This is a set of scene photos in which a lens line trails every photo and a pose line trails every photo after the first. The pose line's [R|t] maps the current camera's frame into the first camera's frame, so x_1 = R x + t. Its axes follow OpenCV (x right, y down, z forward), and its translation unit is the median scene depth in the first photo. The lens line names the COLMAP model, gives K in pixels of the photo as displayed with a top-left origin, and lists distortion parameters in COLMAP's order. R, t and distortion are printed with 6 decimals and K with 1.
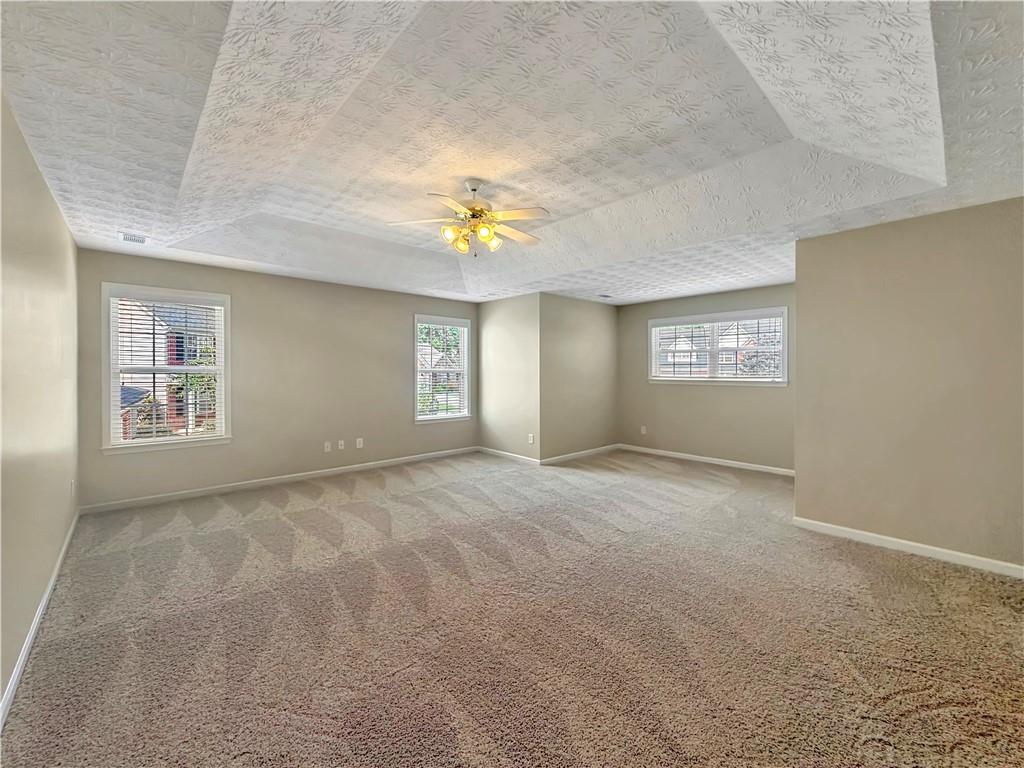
lens RADIAL K [[413.7, 0, 510.5], [0, 413.7, 378.6], [0, 0, 1]] dist [0.000189, 0.000196]
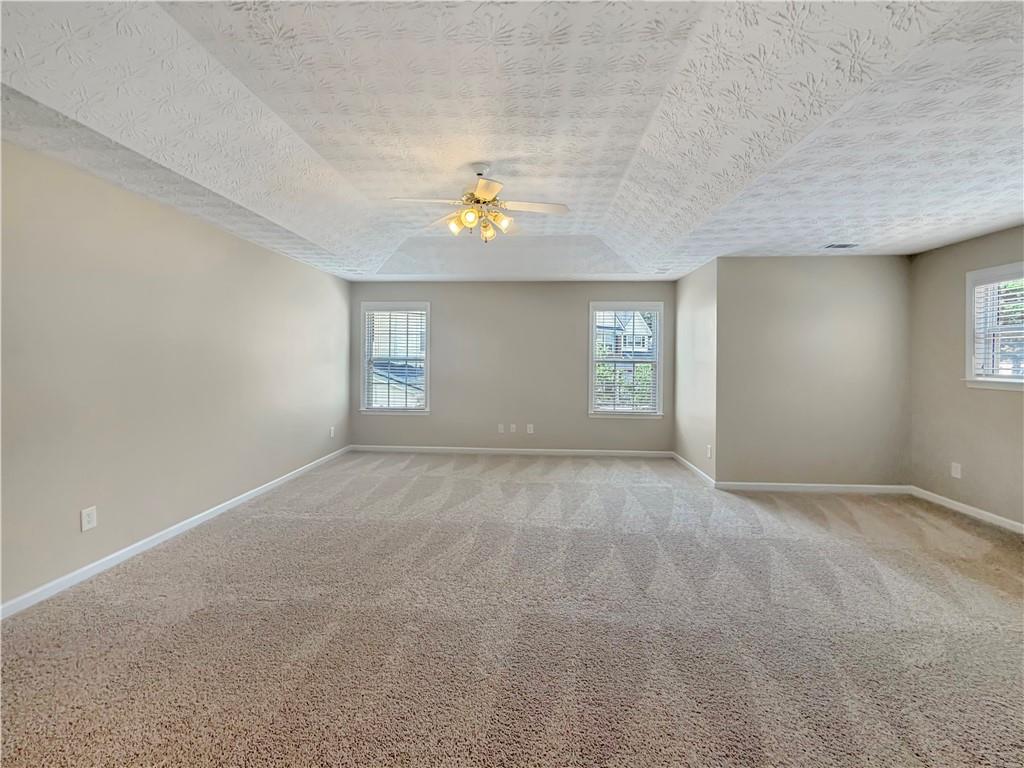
lens RADIAL K [[427.6, 0, 514.1], [0, 427.6, 364.0], [0, 0, 1]] dist [0.000082, 0.000071]
pose [[0.700011, 0.012995, -0.714014, 0.373508], [-0.020416, 0.999790, -0.001820, -0.006847], [0.713840, 0.015851, 0.700129, 0.197001]]
